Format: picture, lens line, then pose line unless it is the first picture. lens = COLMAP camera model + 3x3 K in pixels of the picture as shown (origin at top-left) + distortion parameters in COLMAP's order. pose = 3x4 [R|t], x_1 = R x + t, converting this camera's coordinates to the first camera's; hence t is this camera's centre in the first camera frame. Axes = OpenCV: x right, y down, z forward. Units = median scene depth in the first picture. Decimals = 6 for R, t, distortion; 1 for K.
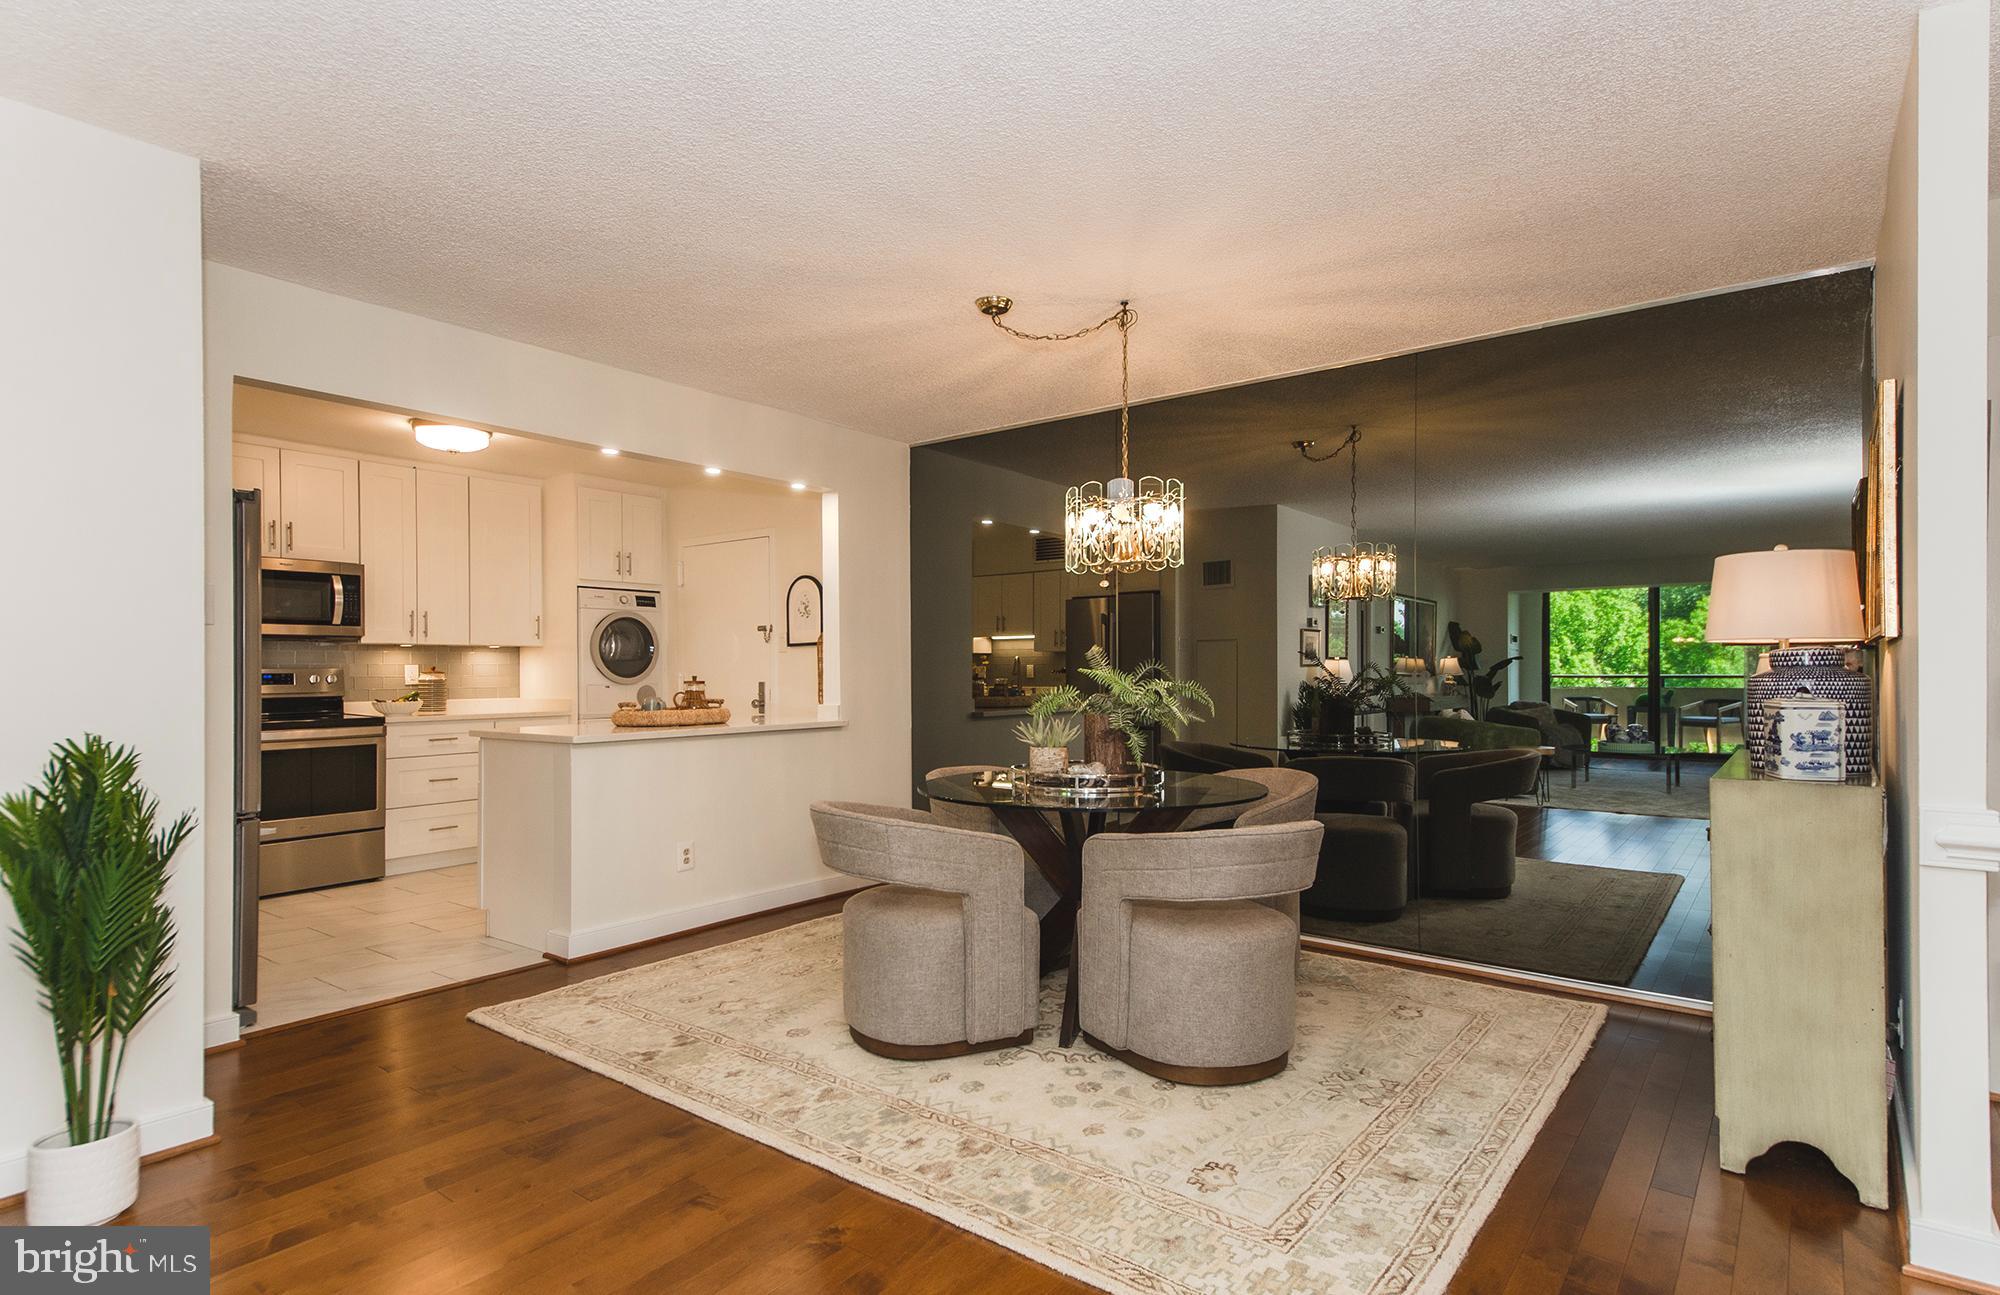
lens RADIAL K [[1027.3, 0, 1013.8], [0, 1027.3, 663.3], [0, 0, 1]] dist [0.081180, -0.060427]
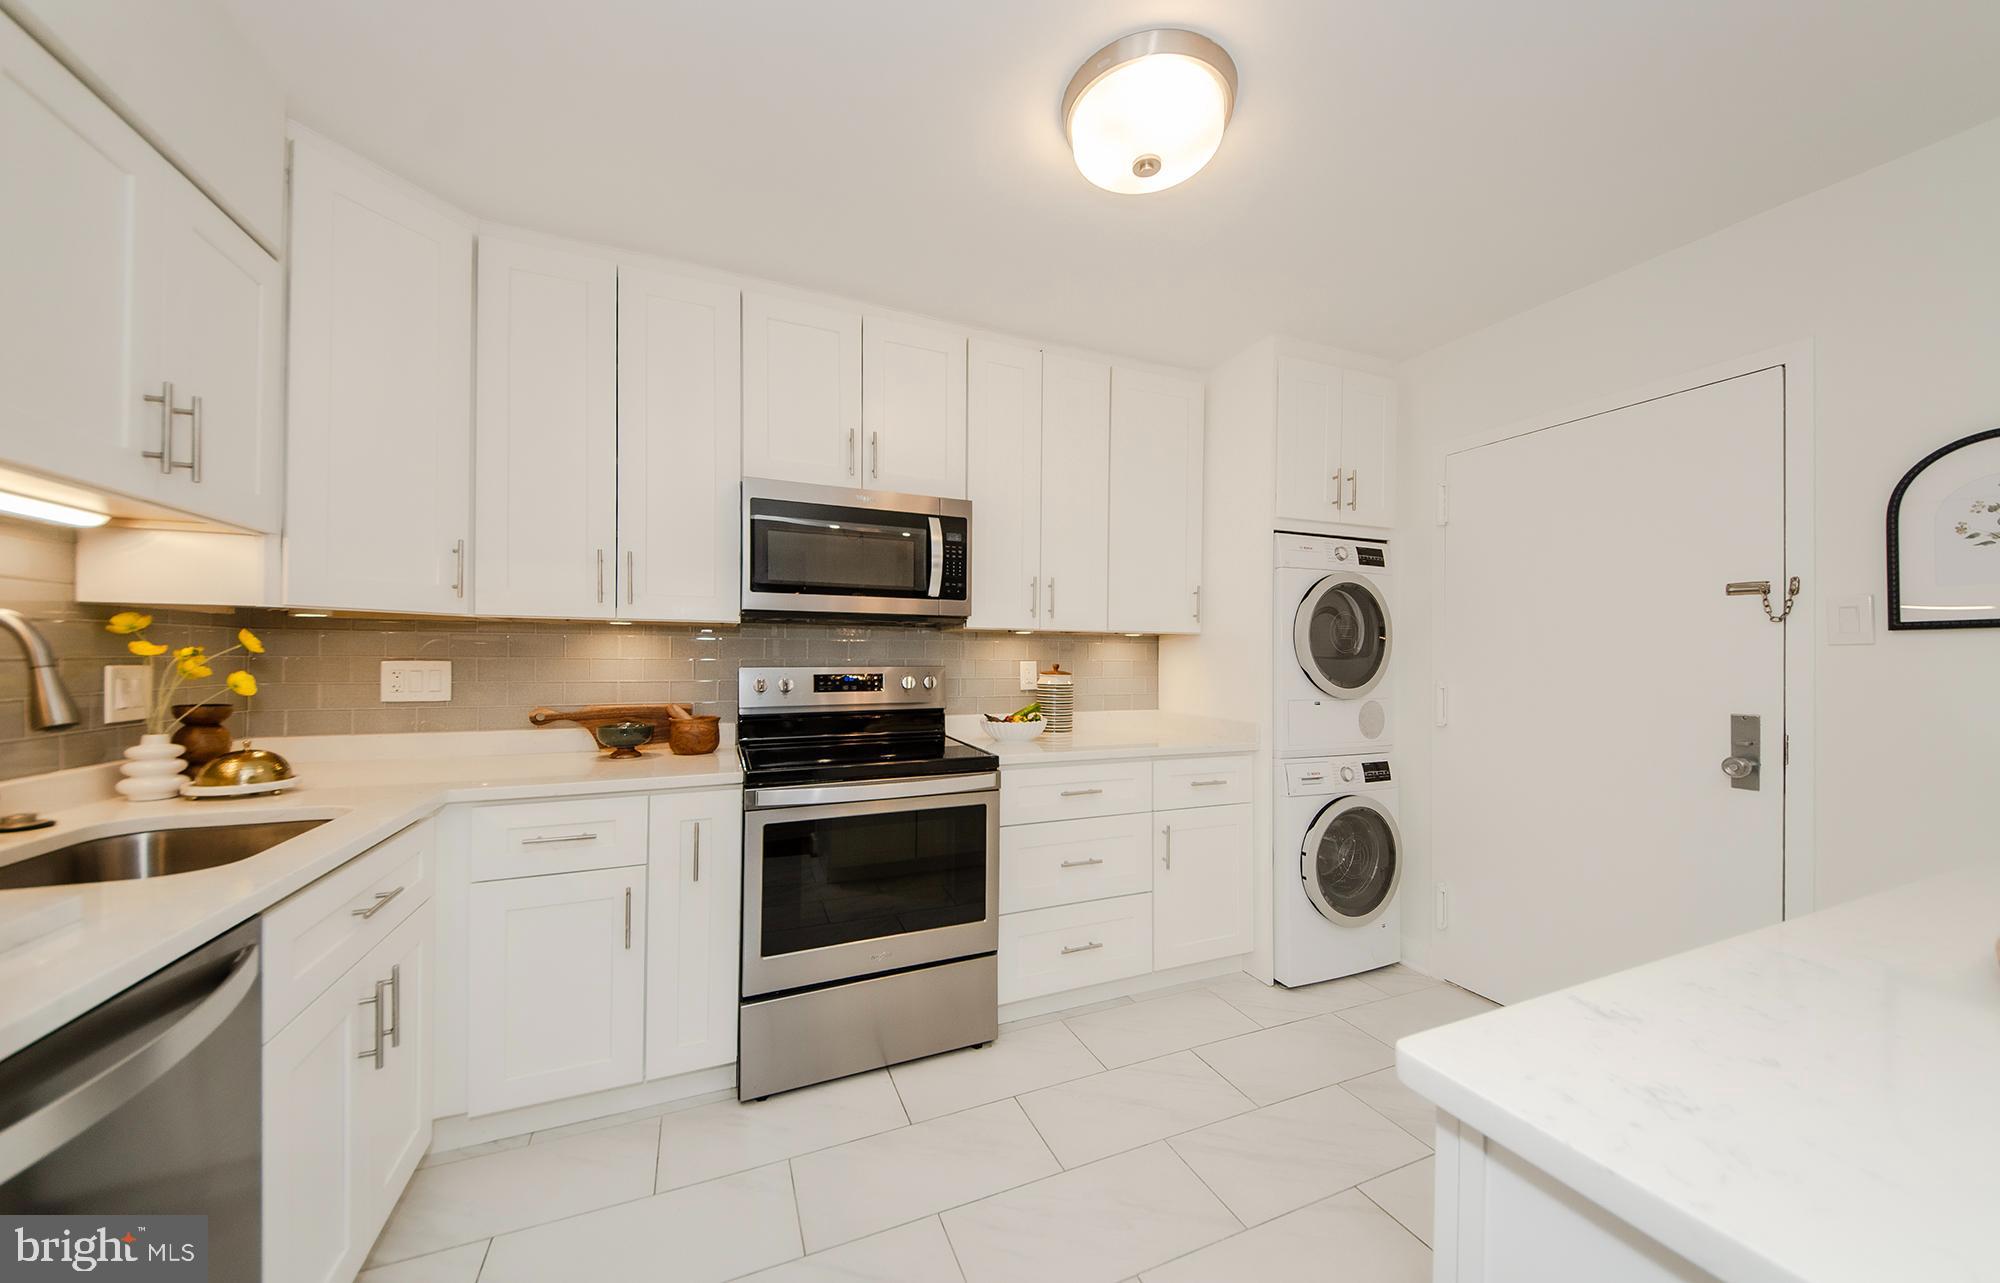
lens RADIAL K [[663.1, 0, 1001.5], [0, 663.1, 648.9], [0, 0, 1]] dist [0.000141, -0.000072]
pose [[0.869586, 0.007583, -0.493723, -0.599087], [-0.009658, 0.999952, -0.001653, -0.008924], [0.493687, 0.006206, 0.869618, 0.978575]]
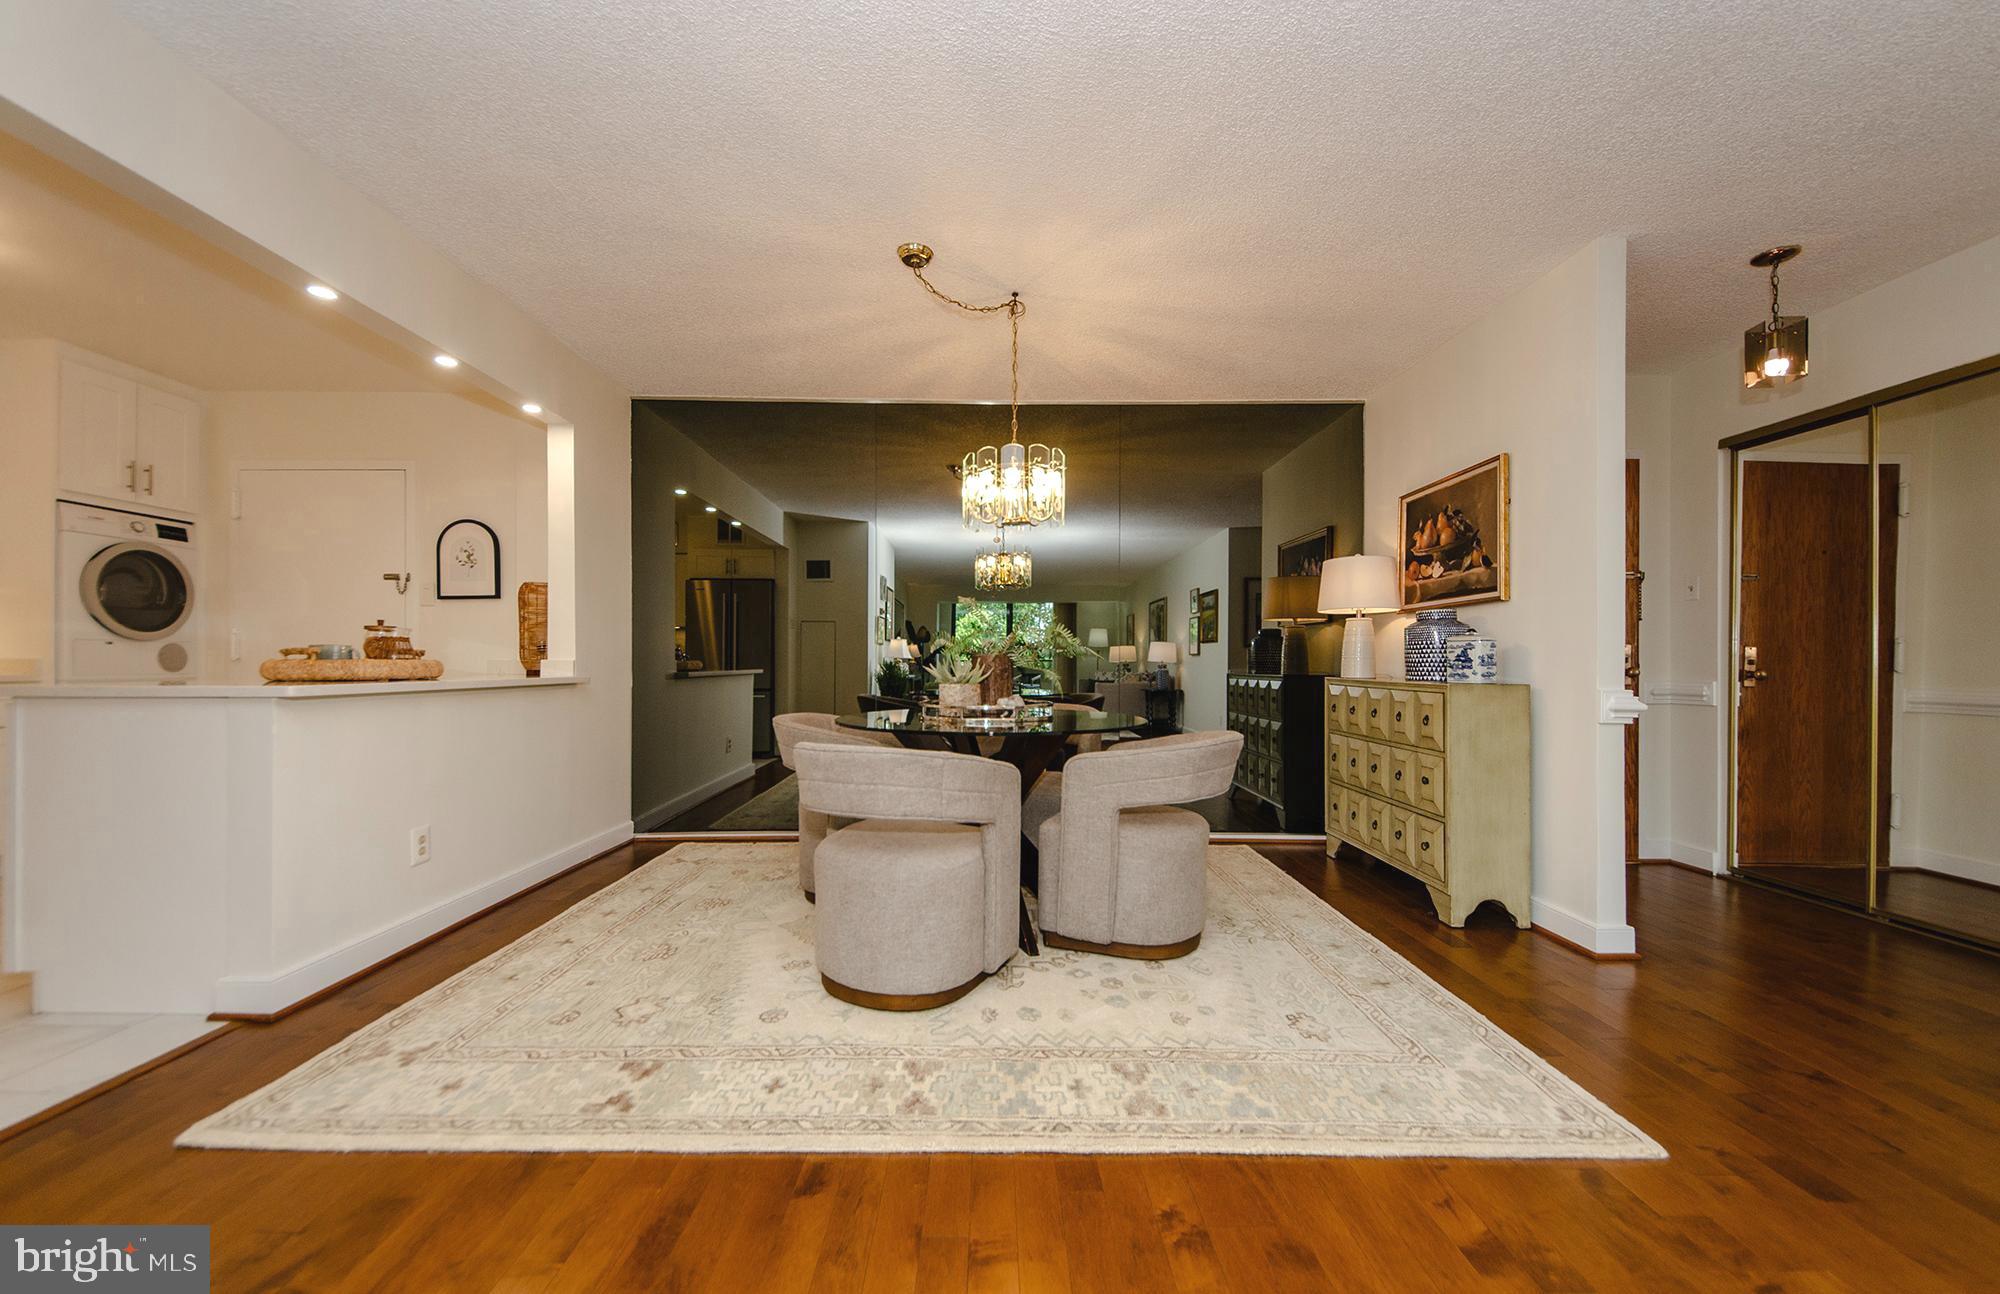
lens RADIAL K [[729.6, 0, 987.1], [0, 729.6, 656.7], [0, 0, 1]] dist [0.053622, -0.027312]
pose [[0.790457, 0.011140, 0.612416, -0.370688], [-0.008217, 0.999937, -0.007583, 0.052019], [-0.612463, 0.000962, 0.790499, 0.340700]]
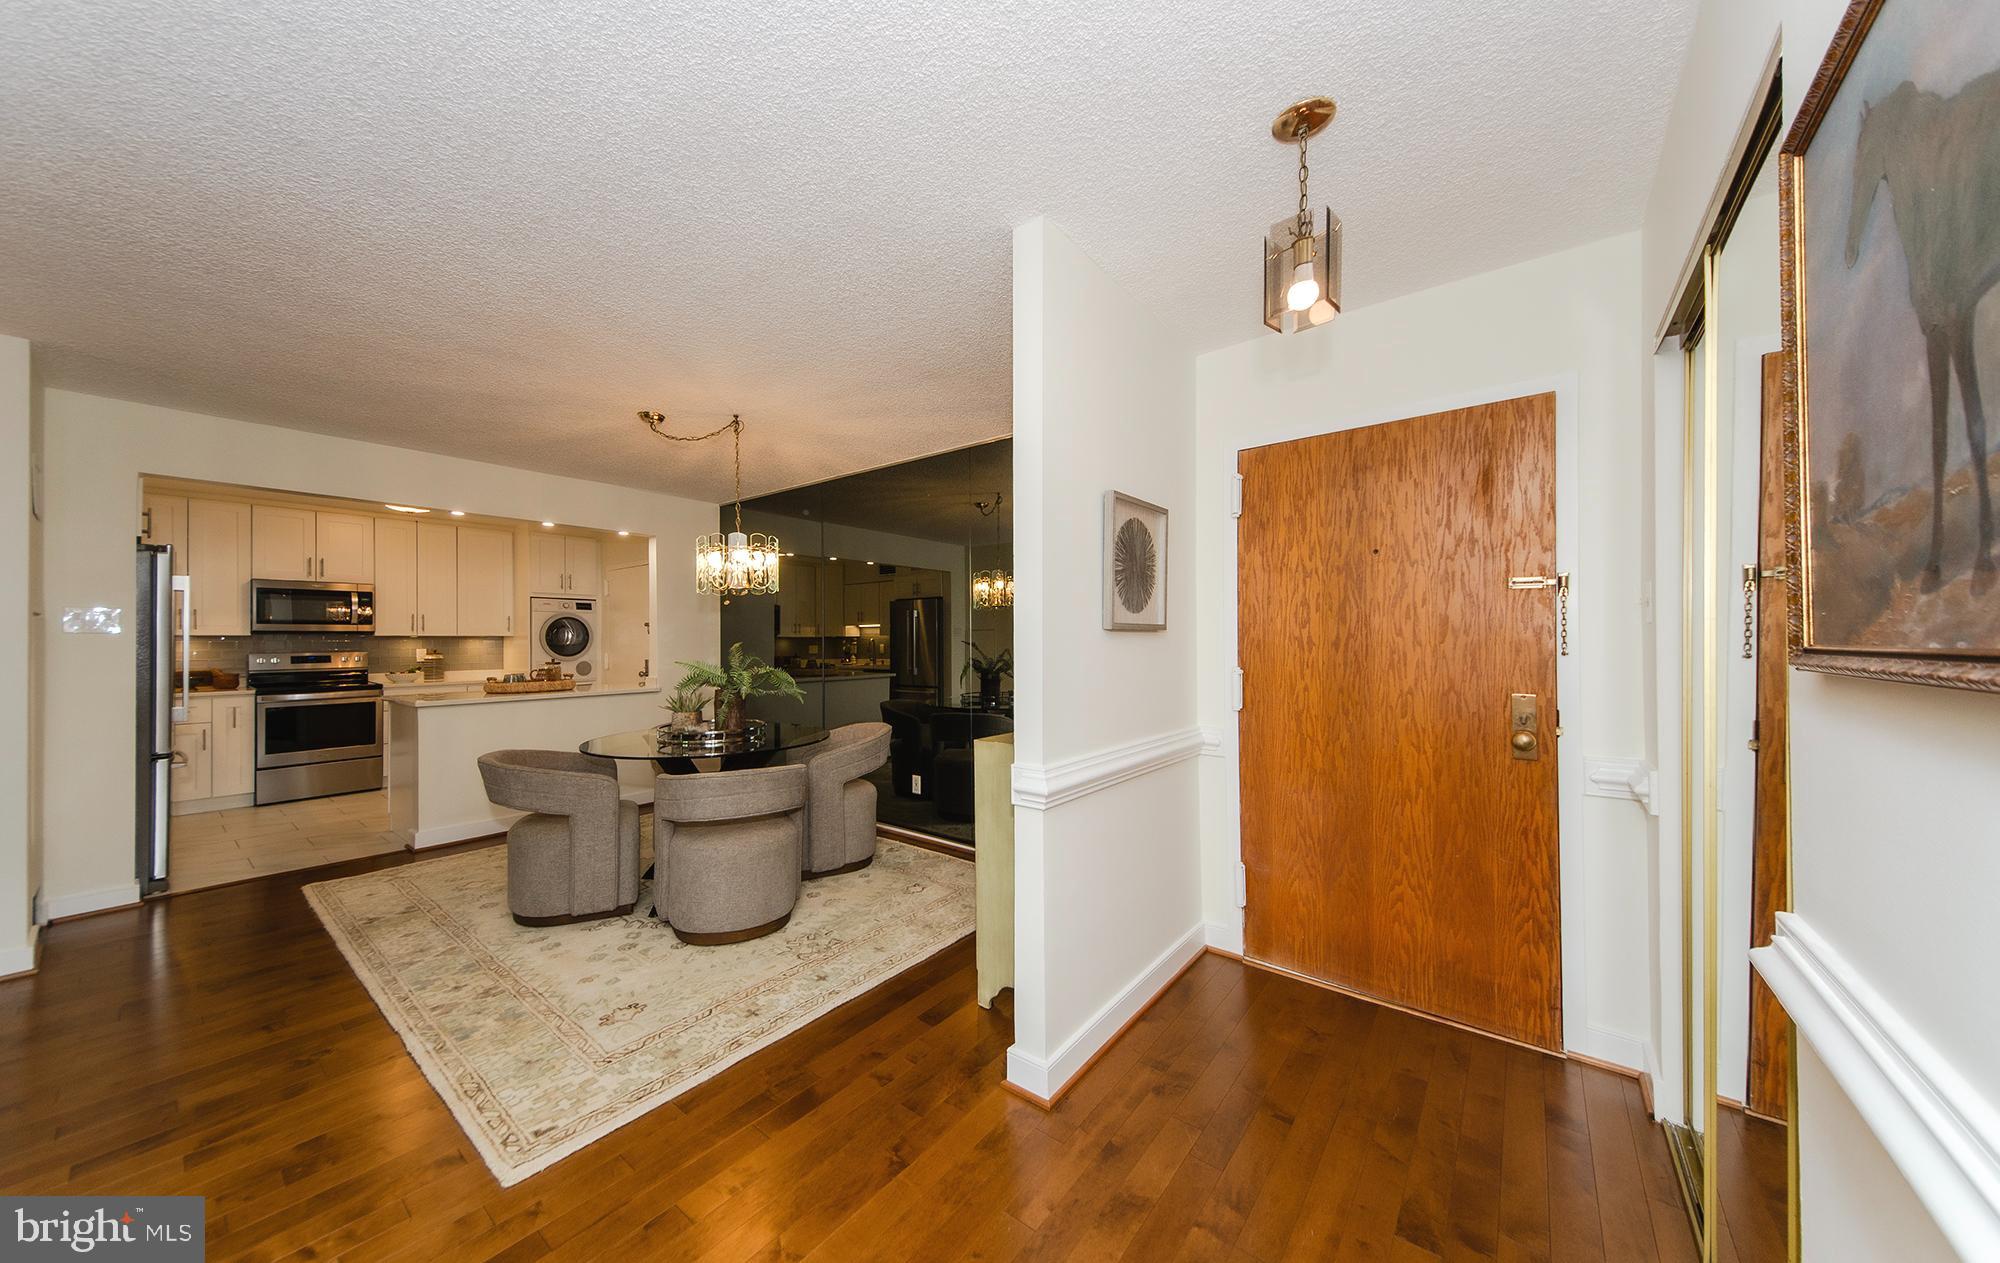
lens RADIAL K [[666.5, 0, 1000.0], [0, 666.5, 631.5], [0, 0, 1]] dist [-0.000111, -0.006120]
pose [[0.999996, -0.002746, -0.000966, 0.443158], [0.002742, 0.999986, -0.004455, -0.028223], [0.000979, 0.004453, 0.999990, 0.033251]]
